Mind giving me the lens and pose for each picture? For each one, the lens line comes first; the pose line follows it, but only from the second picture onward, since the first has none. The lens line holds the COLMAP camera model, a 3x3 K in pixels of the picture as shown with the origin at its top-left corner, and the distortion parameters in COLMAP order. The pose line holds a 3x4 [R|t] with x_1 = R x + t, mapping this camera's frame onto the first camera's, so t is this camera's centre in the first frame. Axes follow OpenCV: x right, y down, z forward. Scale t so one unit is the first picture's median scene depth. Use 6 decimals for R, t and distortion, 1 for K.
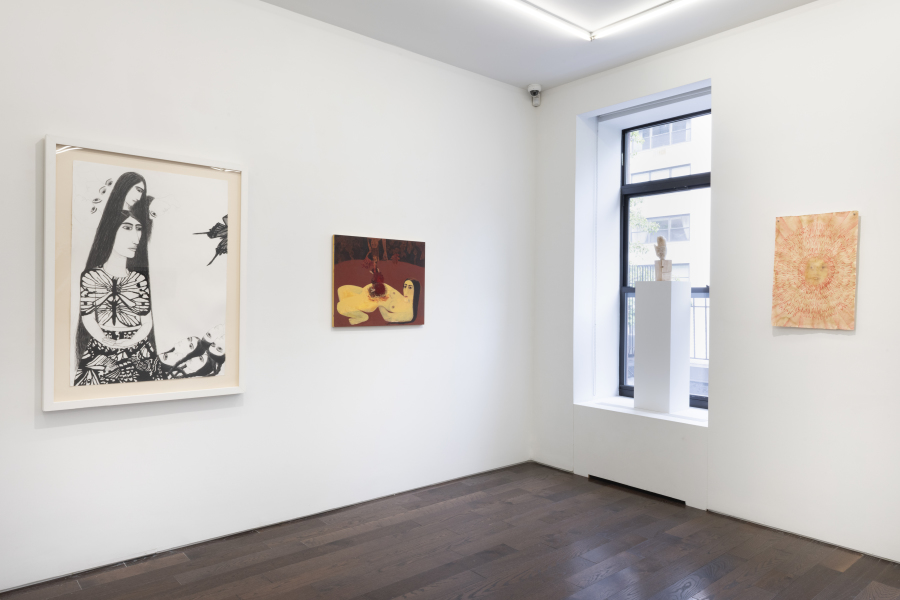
lens RADIAL K [[607.5, 0, 449.5], [0, 607.5, 302.4], [0, 0, 1]] dist [0.001738, 0.001813]
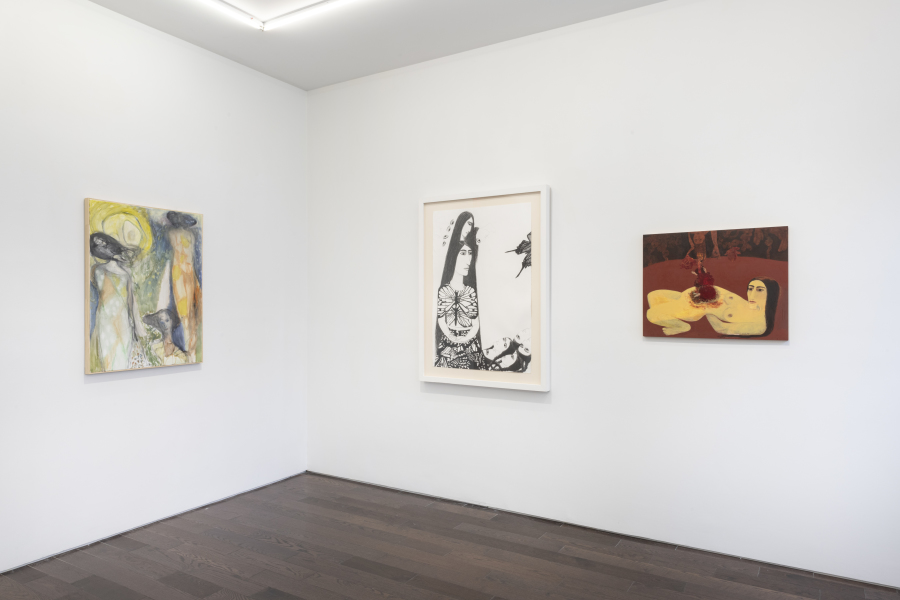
lens RADIAL K [[607.5, 0, 449.4], [0, 607.5, 300.7], [0, 0, 1]] dist [0.001738, 0.001813]
pose [[0.306404, -0.013695, -0.951803, 0.652959], [-0.002861, 0.999879, -0.015308, 0.001887], [0.951897, 0.007414, 0.306328, 0.495208]]
